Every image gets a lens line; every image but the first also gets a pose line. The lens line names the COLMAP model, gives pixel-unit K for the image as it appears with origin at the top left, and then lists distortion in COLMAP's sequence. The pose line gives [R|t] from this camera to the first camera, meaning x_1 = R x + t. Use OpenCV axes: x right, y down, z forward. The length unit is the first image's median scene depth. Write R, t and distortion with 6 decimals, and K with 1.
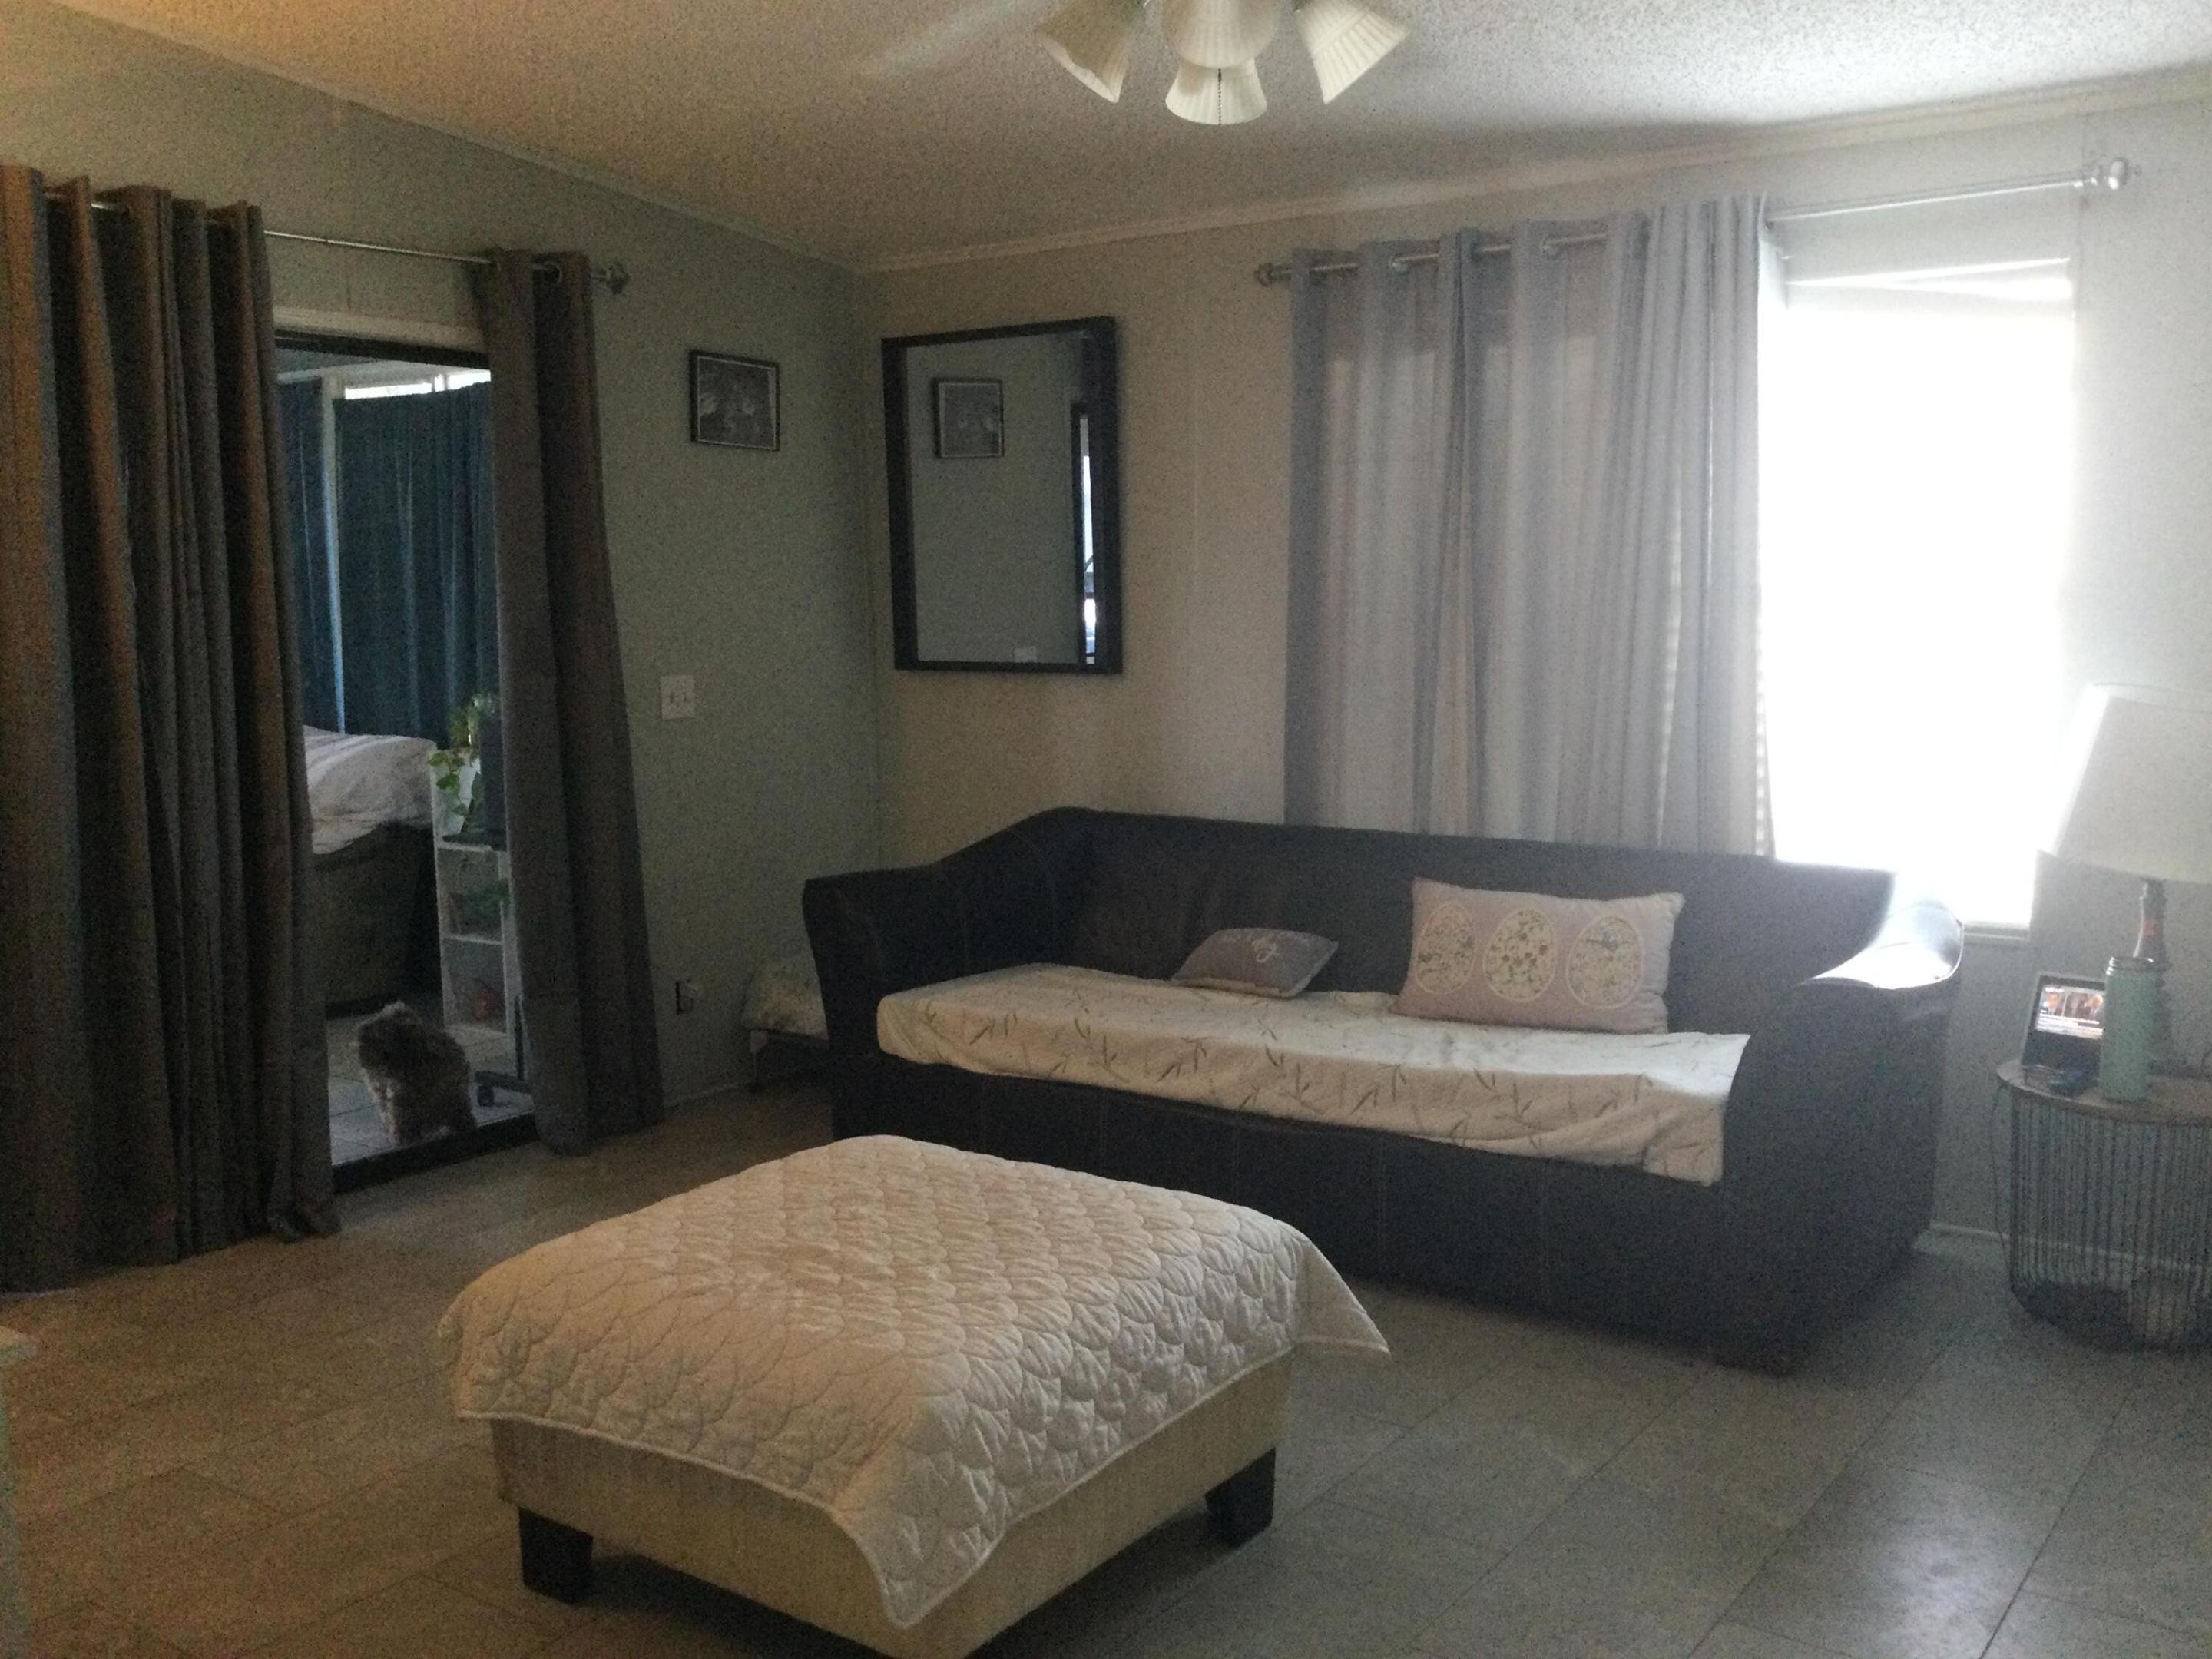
lens RADIAL K [[2001.5, 0, 1113.0], [0, 2001.5, 821.2], [0, 0, 1]] dist [0.088693, -0.152031]
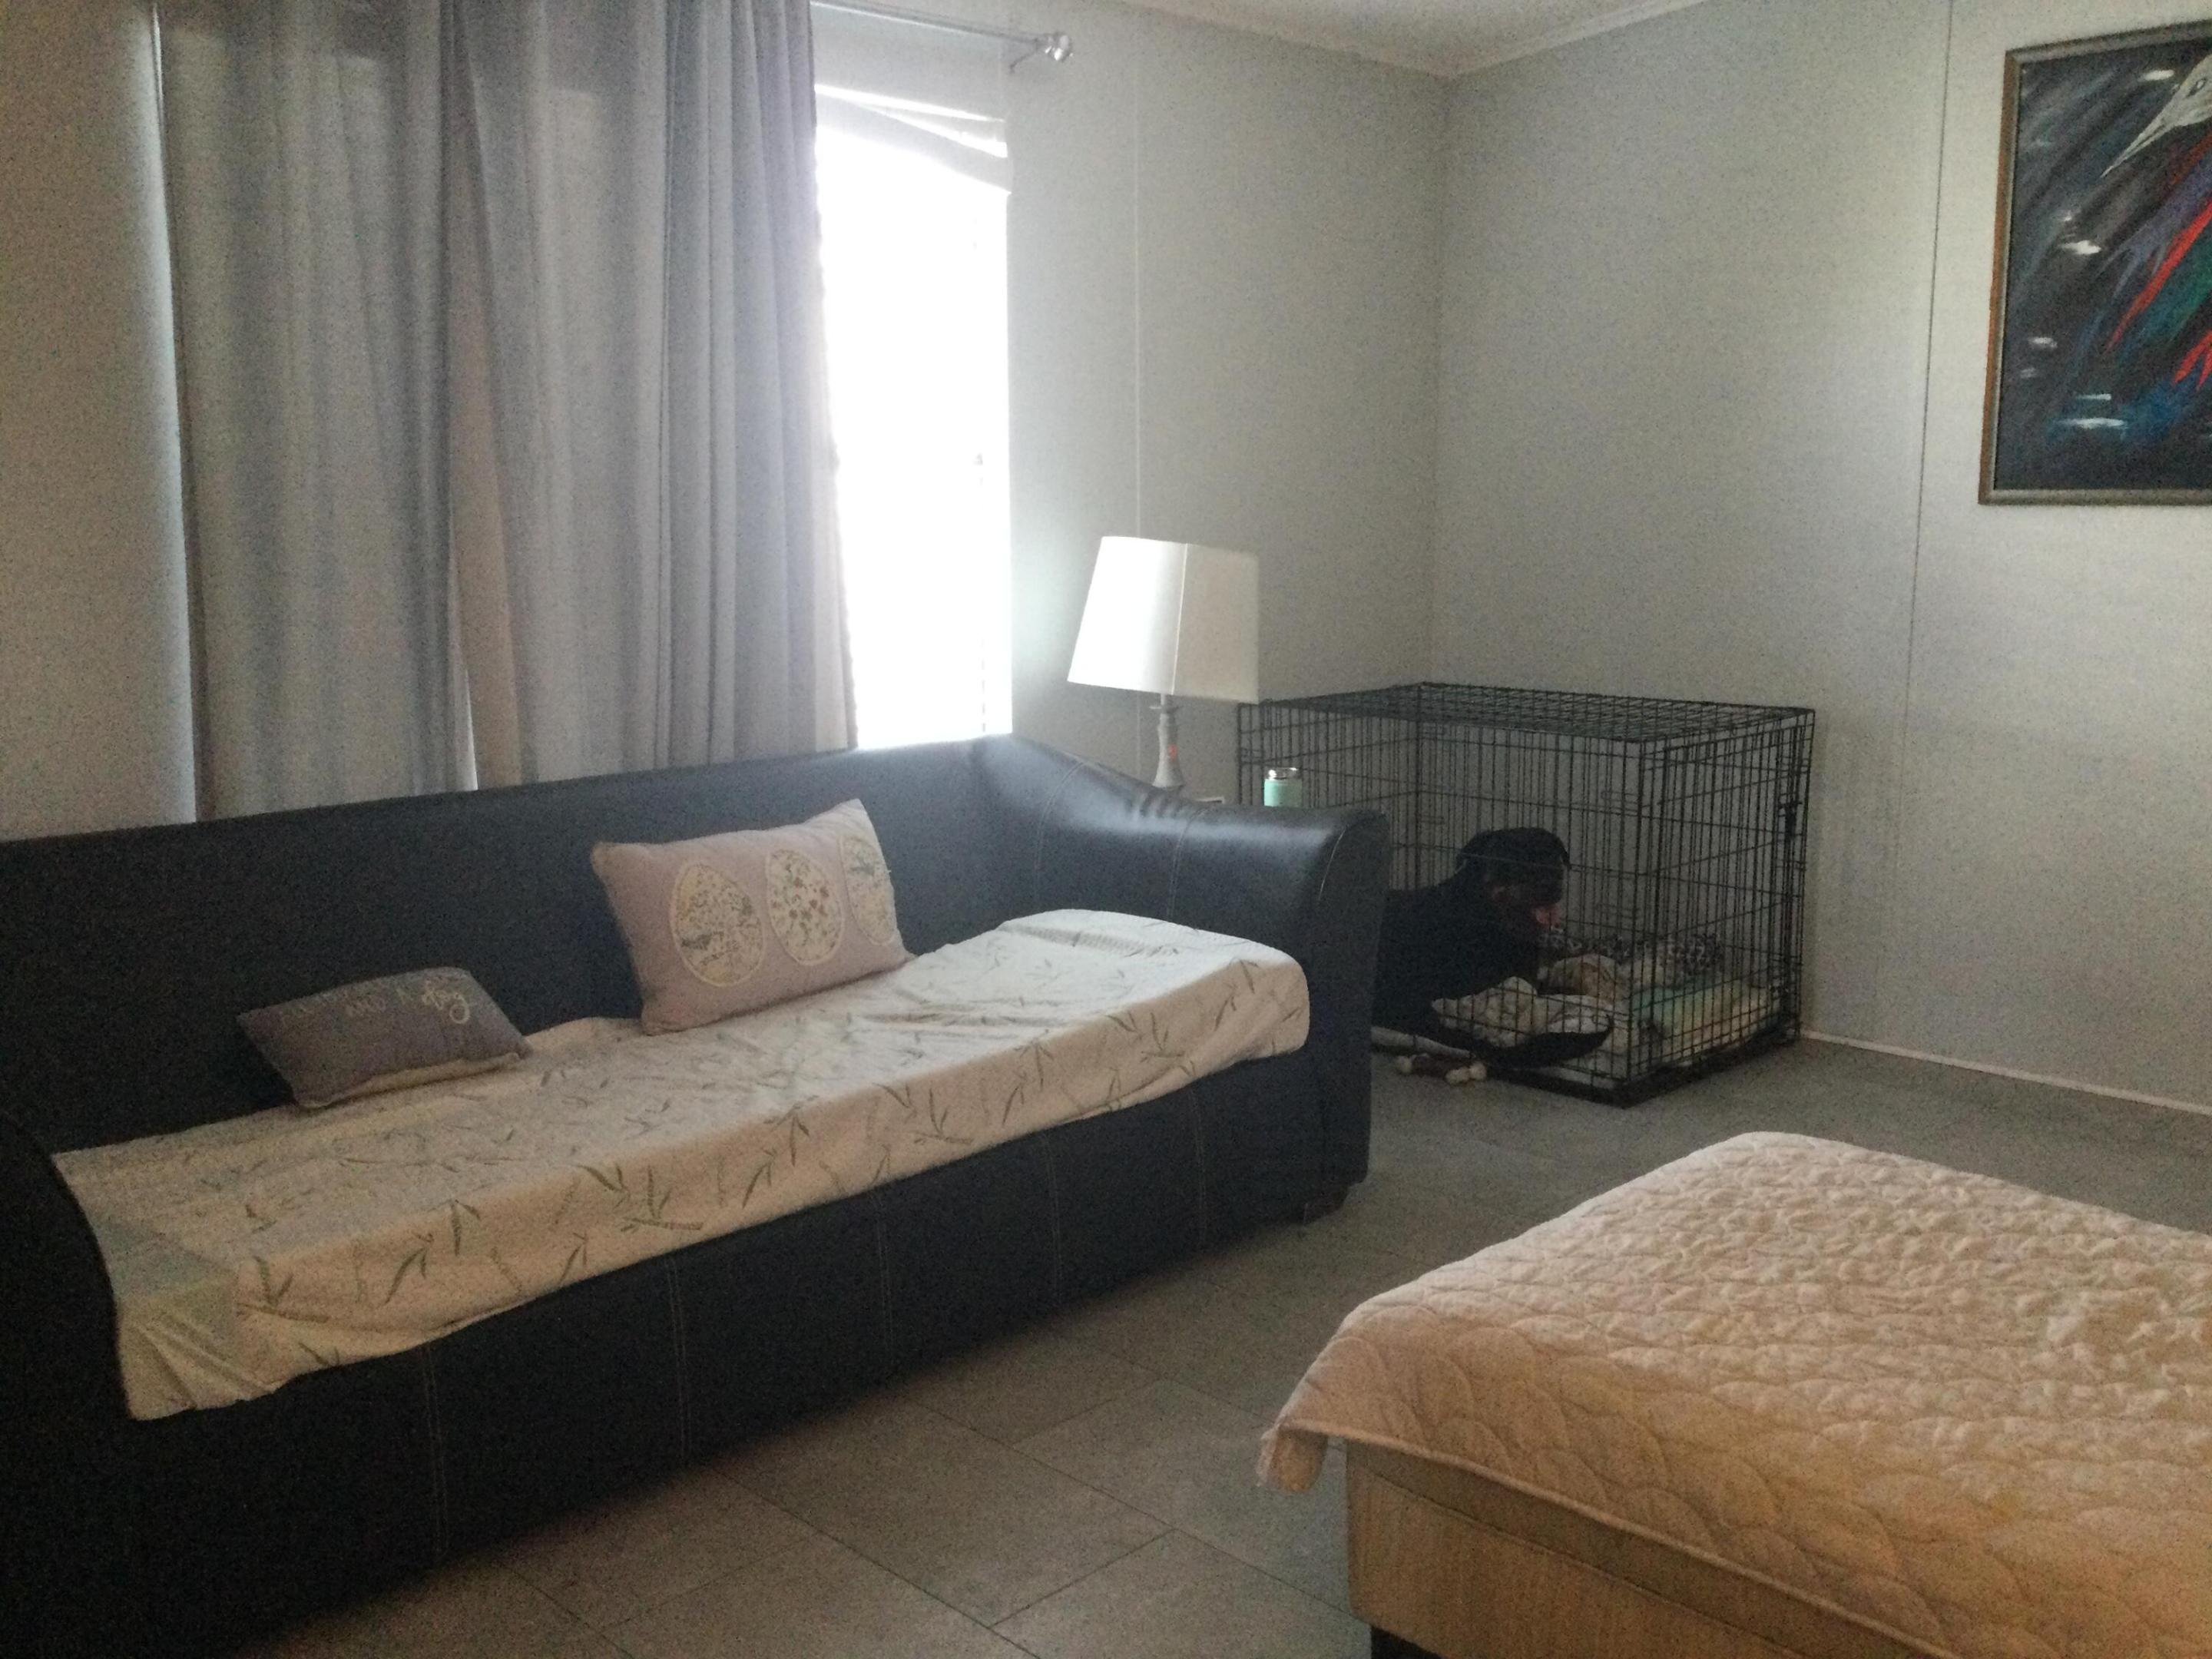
lens RADIAL K [[2001.5, 0, 1109.8], [0, 2001.5, 838.7], [0, 0, 1]] dist [0.088693, -0.152031]
pose [[0.172581, -0.162102, 0.971565, -0.531671], [0.120469, 0.982434, 0.142516, -0.055837], [-0.977601, 0.092448, 0.189078, 0.737078]]
